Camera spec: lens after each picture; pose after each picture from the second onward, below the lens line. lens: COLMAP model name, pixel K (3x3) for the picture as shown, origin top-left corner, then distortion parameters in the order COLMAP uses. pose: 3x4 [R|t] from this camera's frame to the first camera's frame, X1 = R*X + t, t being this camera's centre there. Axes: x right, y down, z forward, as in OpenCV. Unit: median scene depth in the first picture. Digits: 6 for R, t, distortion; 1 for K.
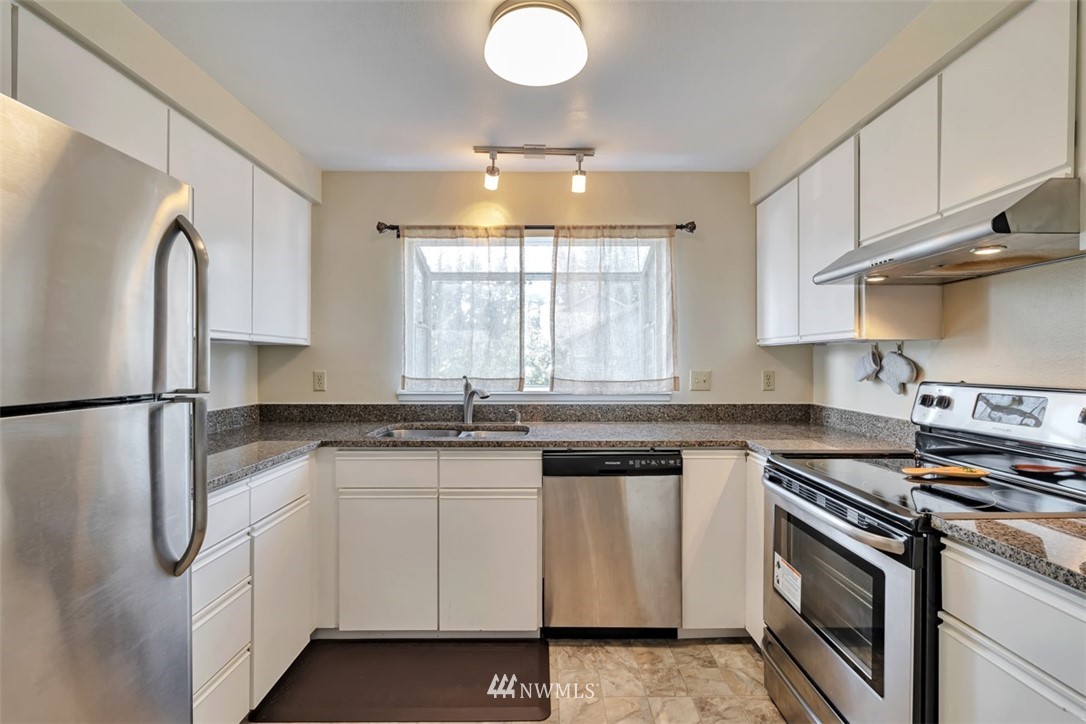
lens RADIAL K [[492.2, 0, 547.8], [0, 492.2, 359.5], [0, 0, 1]] dist [-0.002380, 0.000319]
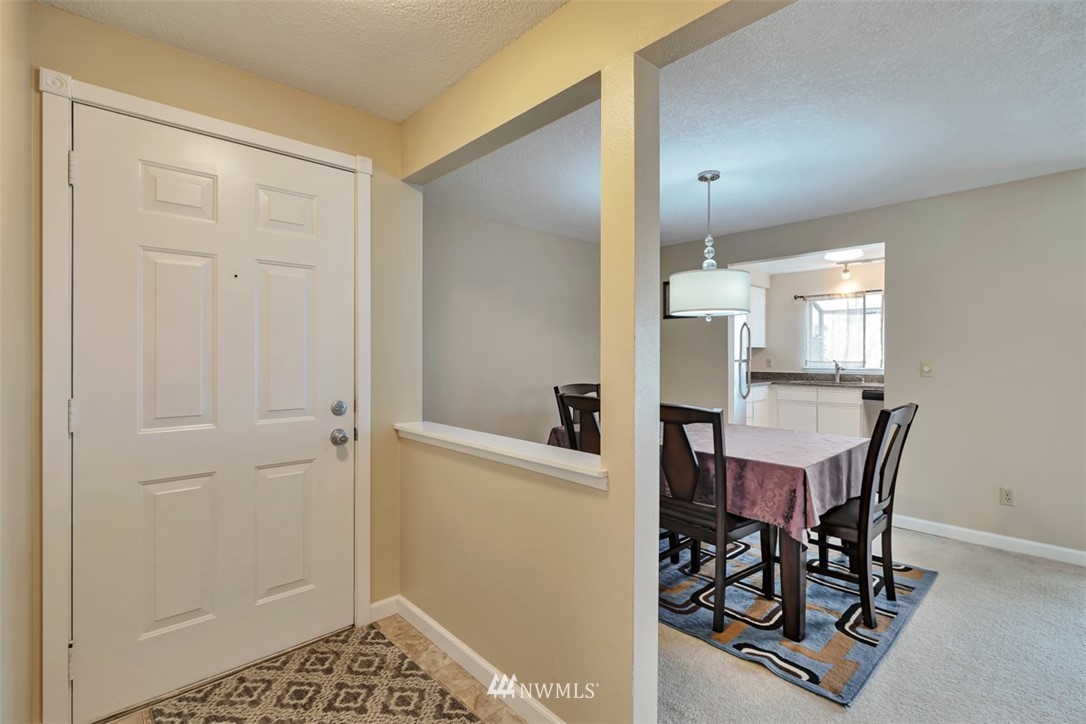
lens RADIAL K [[482.2, 0, 543.9], [0, 482.2, 356.9], [0, 0, 1]] dist [-0.009107, 0.000357]
pose [[0.668486, 0.000292, -0.743724, 0.662925], [-0.000043, 1.000000, 0.000354, 0.018464], [0.743724, -0.000205, 0.668486, -1.678351]]
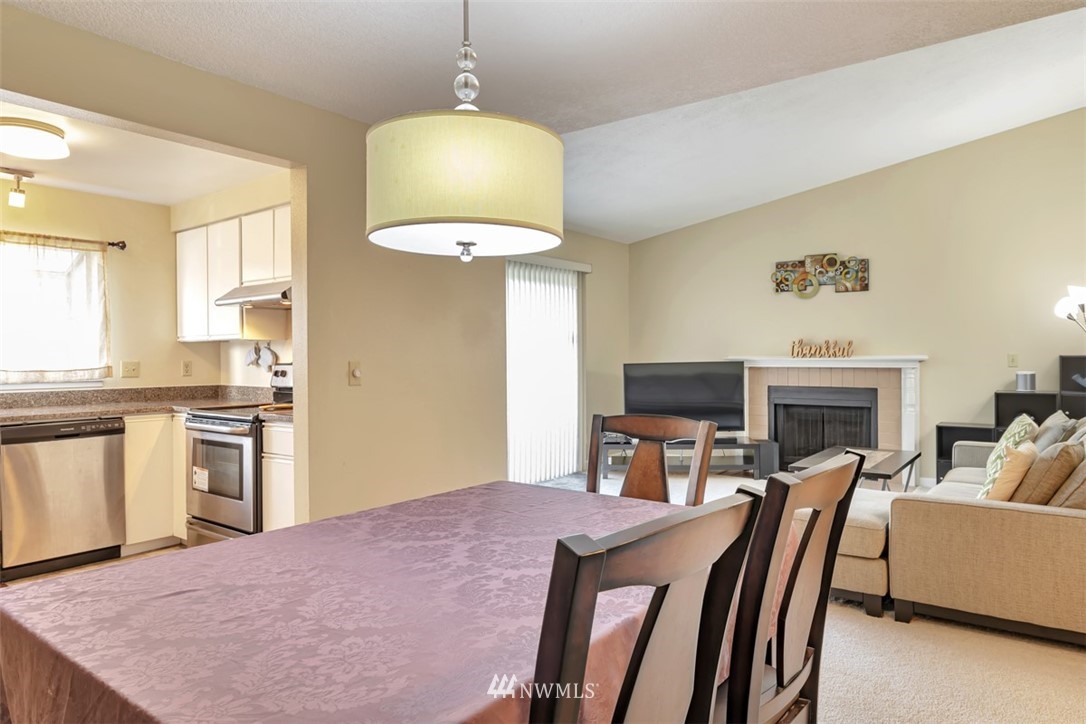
lens RADIAL K [[675.4, 0, 547.0], [0, 675.4, 363.0], [0, 0, 1]] dist [-0.005892, 0.000159]
pose [[0.607583, -0.010771, 0.794183, -0.479000], [0.005488, 0.999941, 0.009363, 0.020467], [-0.794237, -0.001330, 0.607607, -1.035064]]
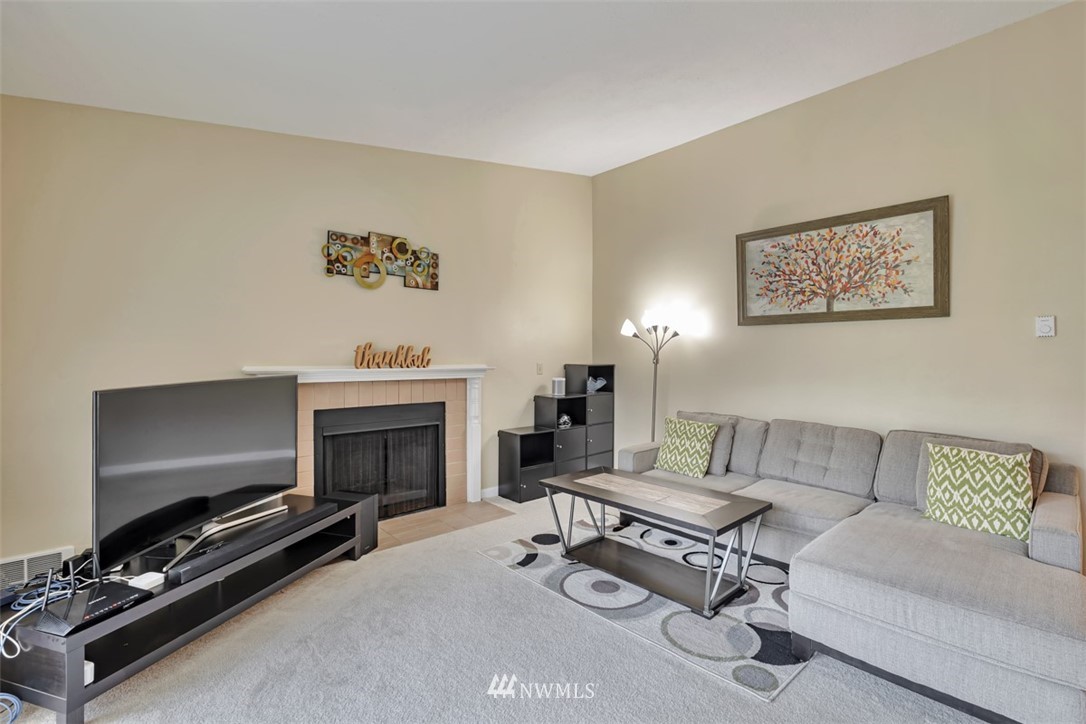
lens RADIAL K [[482.2, 0, 543.9], [0, 482.2, 356.9], [0, 0, 1]] dist [-0.009107, 0.000357]
pose [[-0.666996, -0.000728, 0.745061, 1.004993], [-0.002729, 0.999995, -0.001466, -0.004226], [-0.745057, -0.003011, -0.666995, 0.487703]]
